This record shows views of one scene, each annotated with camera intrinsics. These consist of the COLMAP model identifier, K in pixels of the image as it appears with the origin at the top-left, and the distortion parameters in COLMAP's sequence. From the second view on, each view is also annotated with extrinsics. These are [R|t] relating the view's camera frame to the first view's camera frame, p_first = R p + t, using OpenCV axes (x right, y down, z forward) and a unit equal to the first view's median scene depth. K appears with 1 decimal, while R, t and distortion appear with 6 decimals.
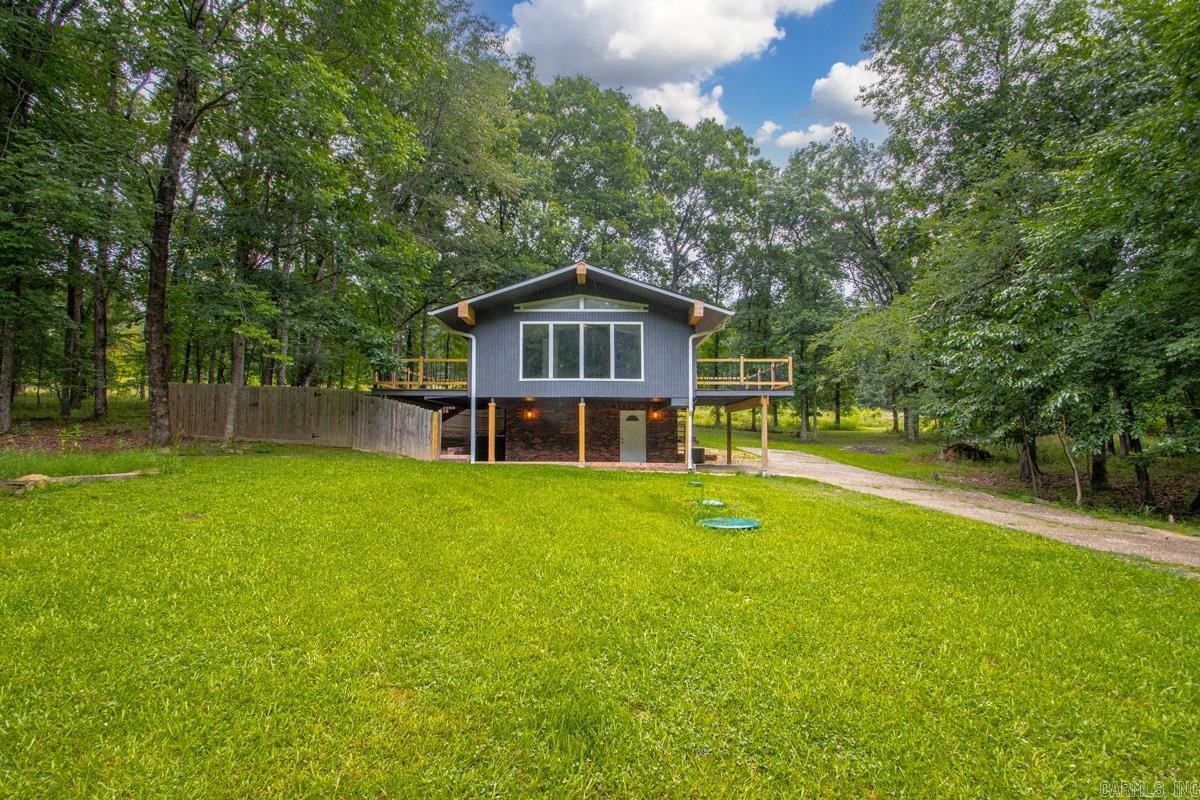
lens RADIAL K [[558.9, 0, 585.1], [0, 558.9, 401.2], [0, 0, 1]] dist [0.015506, -0.017532]
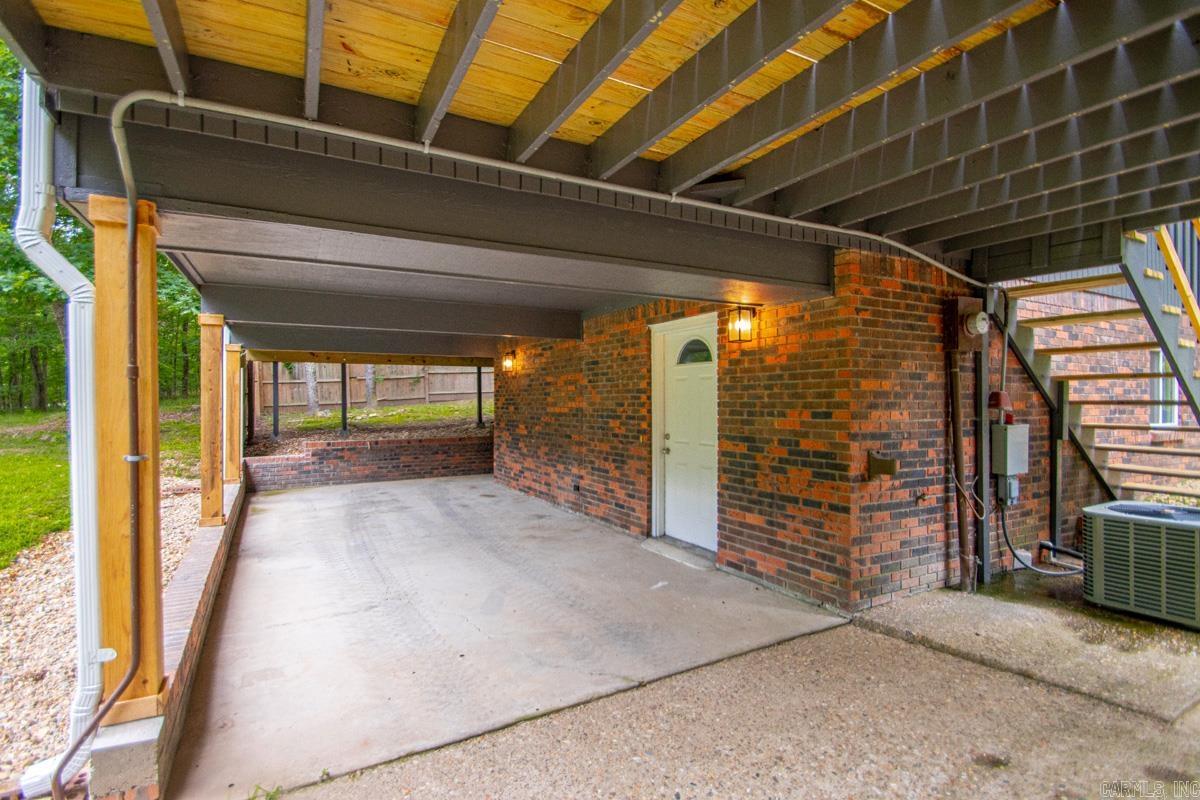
lens RADIAL K [[558.9, 0, 585.1], [0, 558.9, 401.2], [0, 0, 1]] dist [0.015506, -0.017532]
pose [[0.476246, -0.003637, -0.879305, 0.330152], [0.063126, 0.997553, 0.030064, 0.050272], [0.877043, -0.069825, 0.475310, 1.024392]]
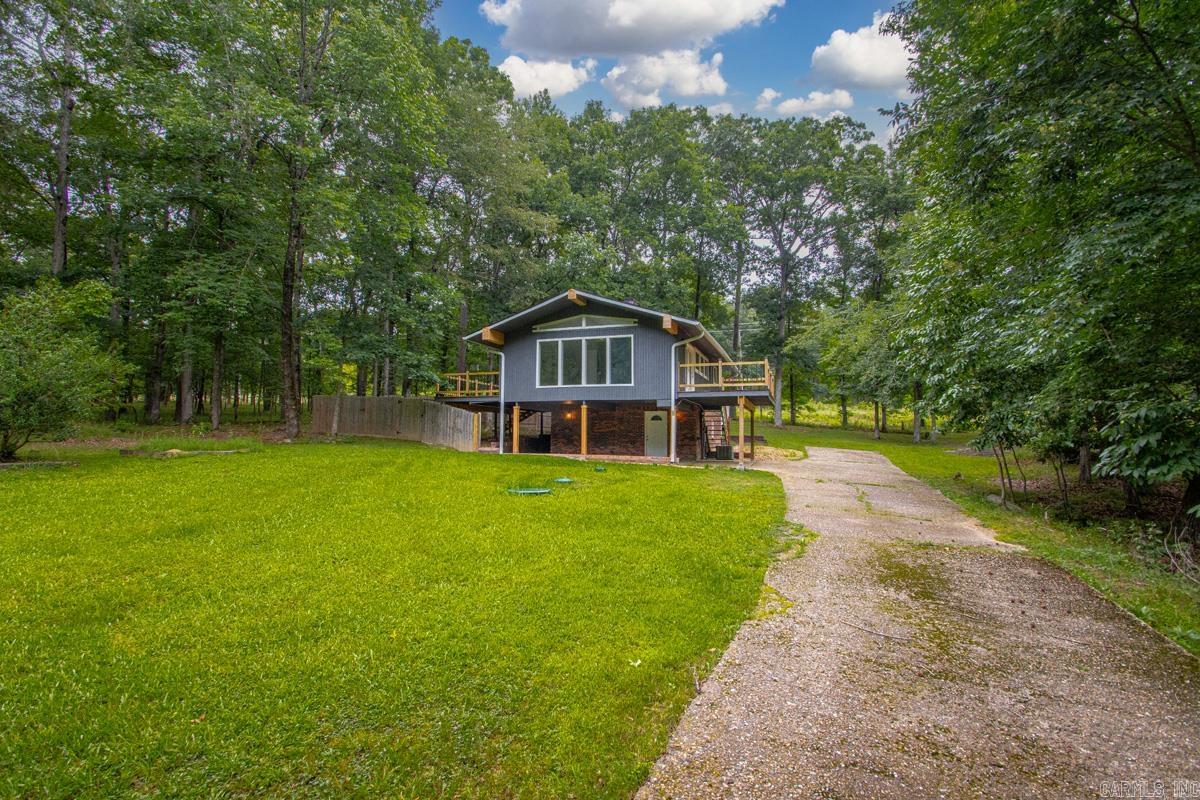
lens RADIAL K [[558.9, 0, 585.1], [0, 558.9, 401.2], [0, 0, 1]] dist [0.015506, -0.017532]
pose [[0.941800, -0.017520, -0.335717, 0.397029], [0.015962, 0.999845, -0.007399, 0.003504], [0.335795, 0.001610, 0.941934, -0.126129]]
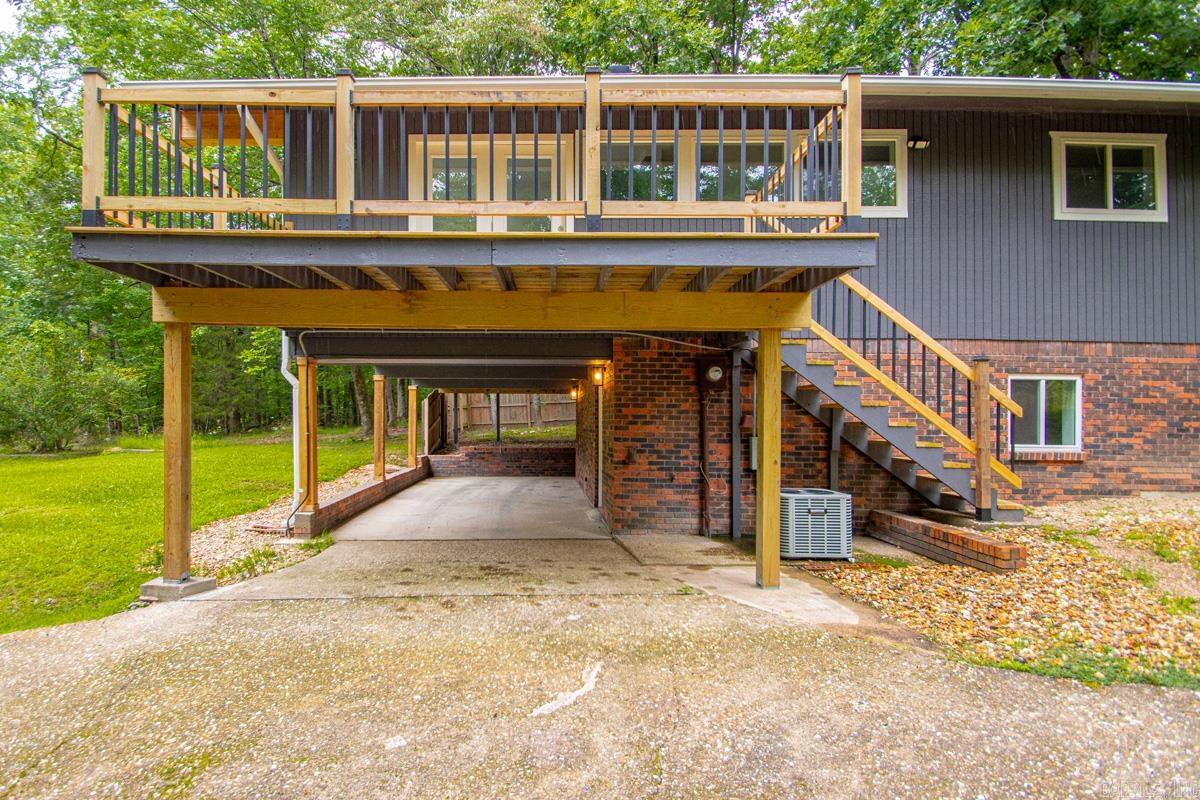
lens RADIAL K [[592.7, 0, 553.2], [0, 592.7, 419.7], [0, 0, 1]] dist [-0.002941, -0.000560]
pose [[0.020635, -0.008145, -0.999754, 0.588082], [0.059141, 0.998226, -0.006911, 0.062409], [0.998036, -0.058983, 0.021080, 1.153671]]
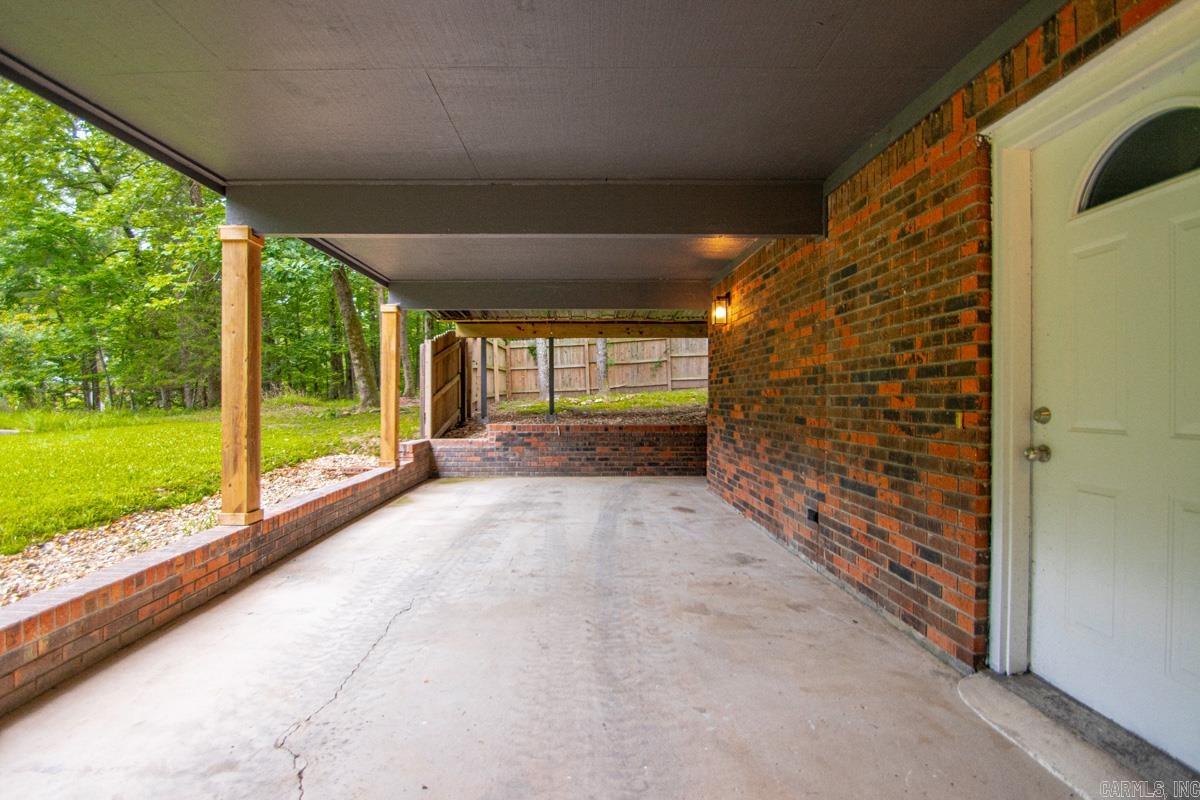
lens RADIAL K [[558.9, 0, 585.1], [0, 558.9, 401.2], [0, 0, 1]] dist [0.015506, -0.017532]
pose [[0.008540, 0.002480, -0.999960, 0.196494], [0.064560, 0.997909, 0.003026, 0.072402], [0.997877, -0.064583, 0.008362, 1.113572]]
